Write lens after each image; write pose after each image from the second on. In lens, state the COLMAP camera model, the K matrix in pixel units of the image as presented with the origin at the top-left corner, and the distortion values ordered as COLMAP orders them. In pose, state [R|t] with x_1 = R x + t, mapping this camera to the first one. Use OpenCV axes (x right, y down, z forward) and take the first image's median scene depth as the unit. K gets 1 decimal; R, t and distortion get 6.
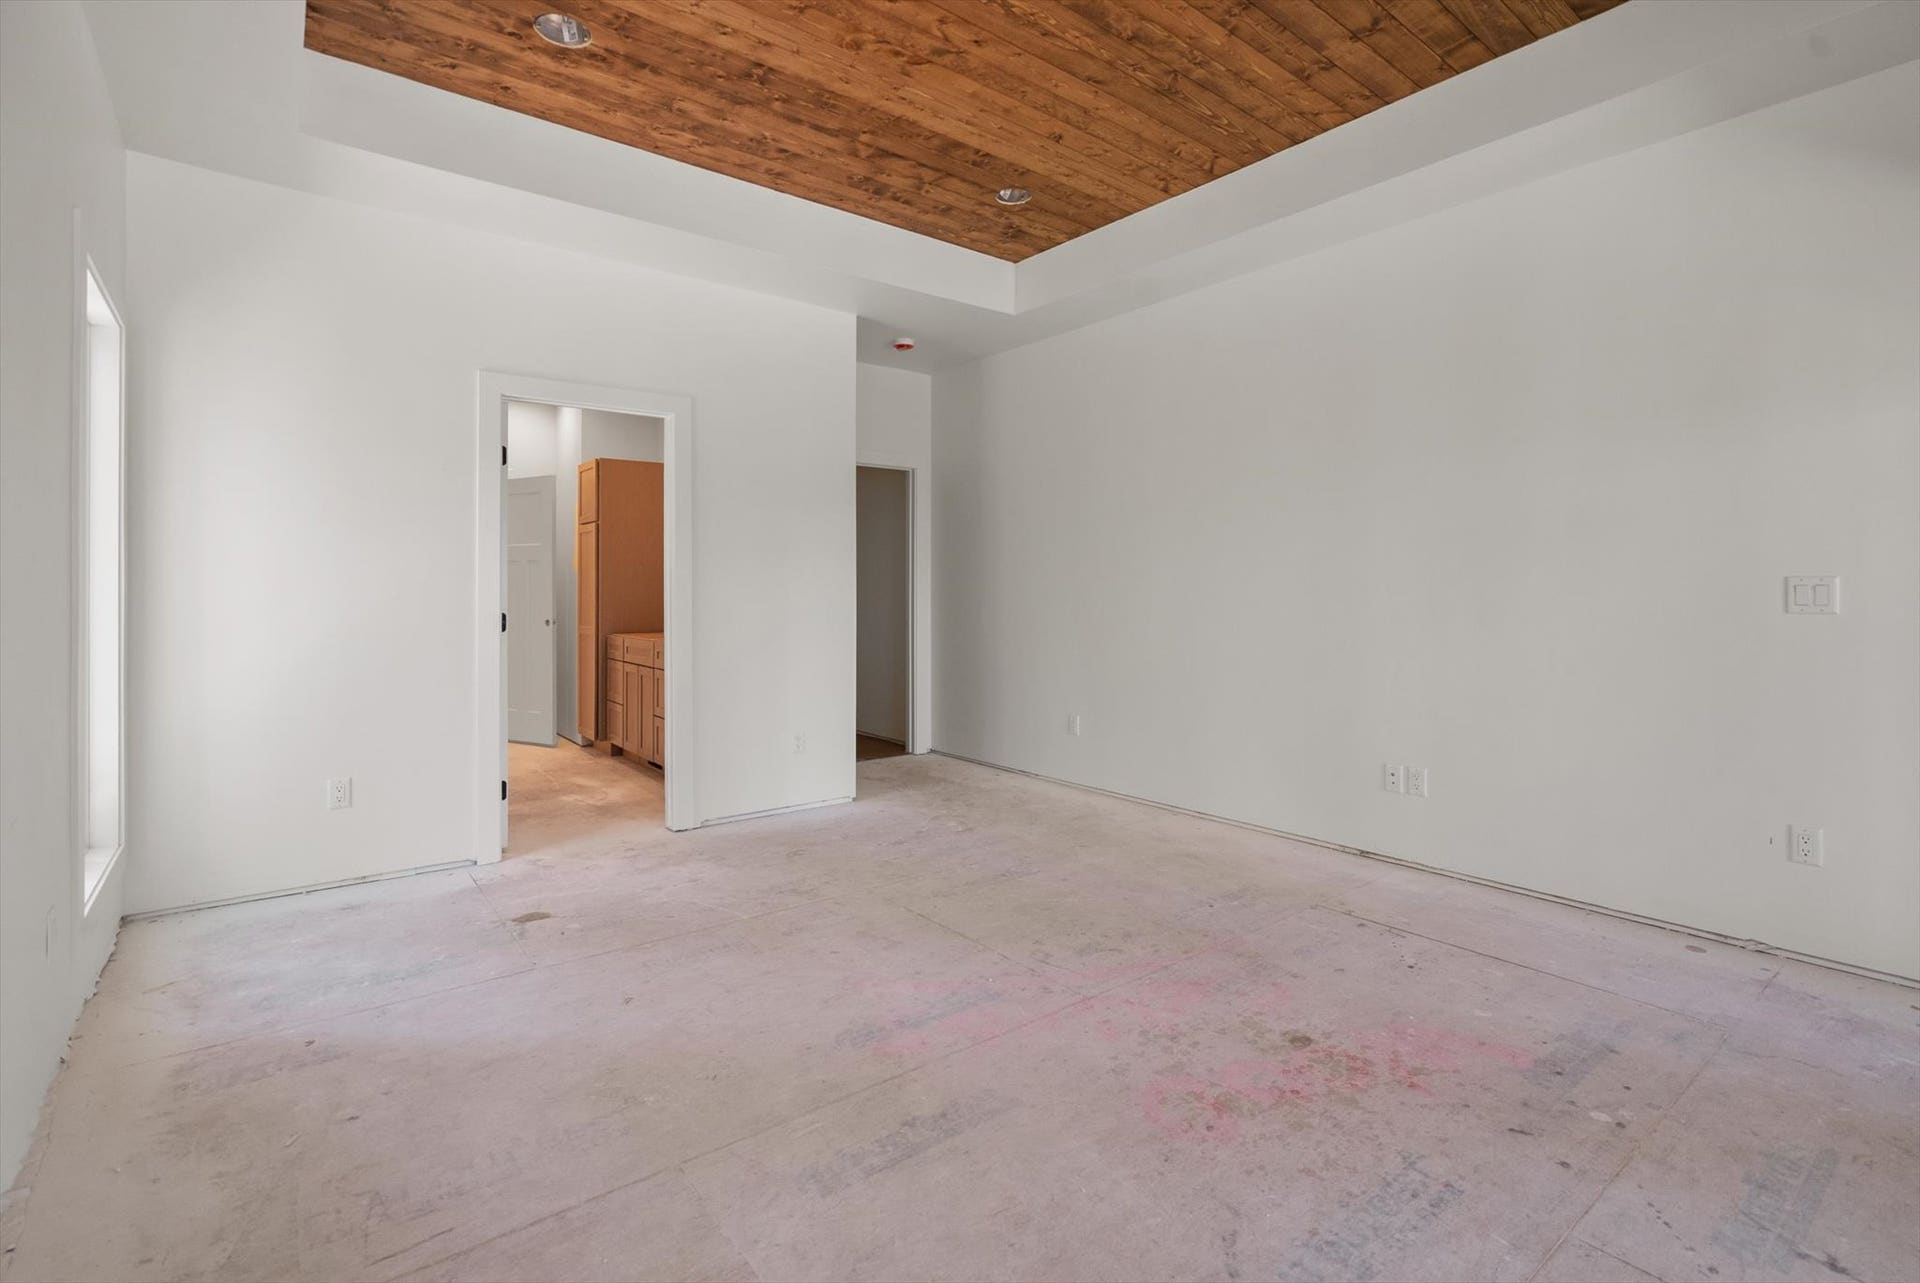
lens RADIAL K [[908.5, 0, 958.7], [0, 908.5, 626.2], [0, 0, 1]] dist [-0.008654, 0.002323]
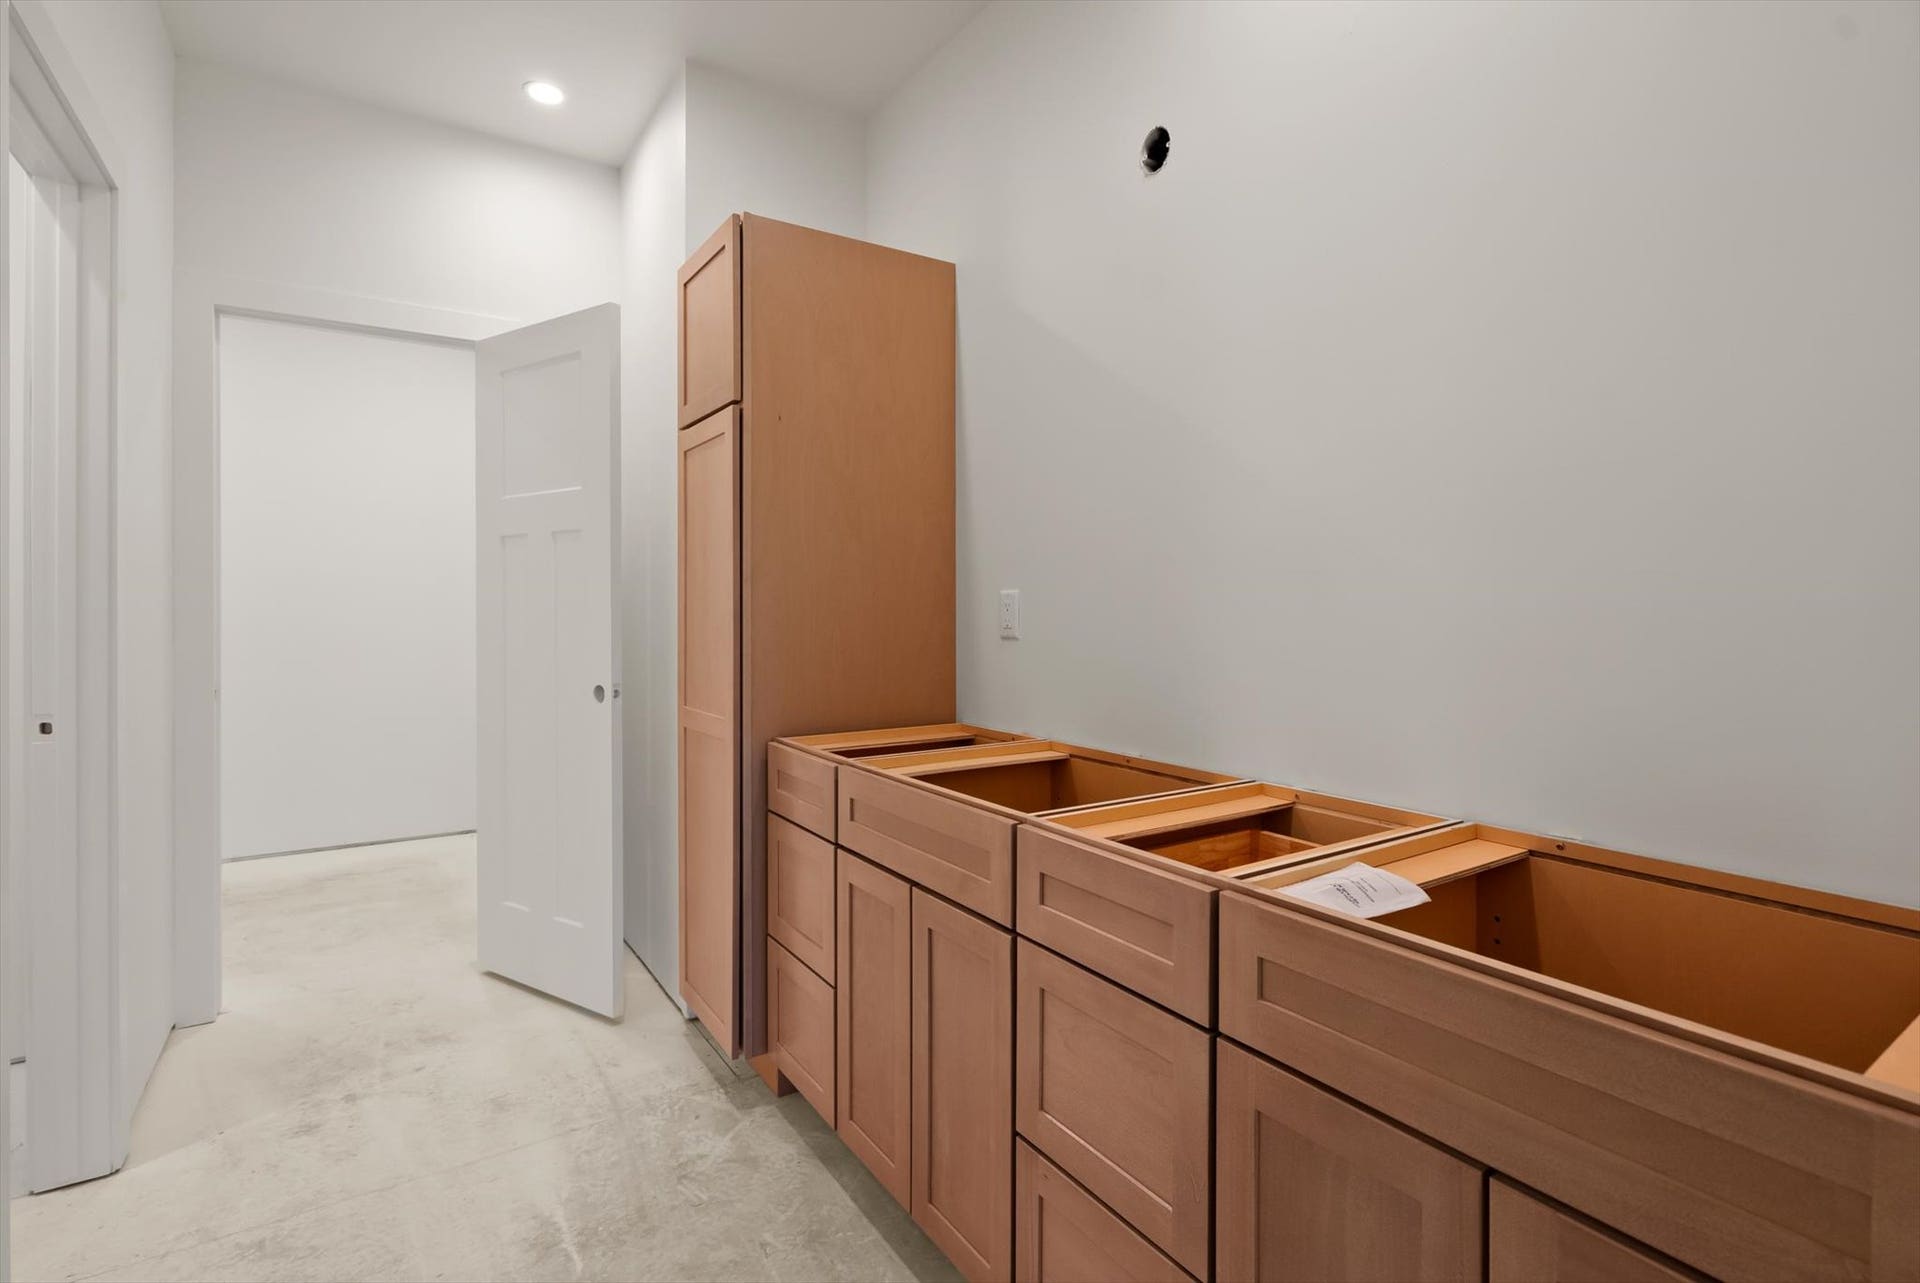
lens RADIAL K [[908.5, 0, 963.0], [0, 908.5, 631.4], [0, 0, 1]] dist [-0.008654, 0.002323]
pose [[0.997597, -0.002419, -0.069234, -0.289902], [0.002019, 0.999981, -0.005840, -0.028665], [0.069247, 0.005686, 0.997583, 0.665324]]
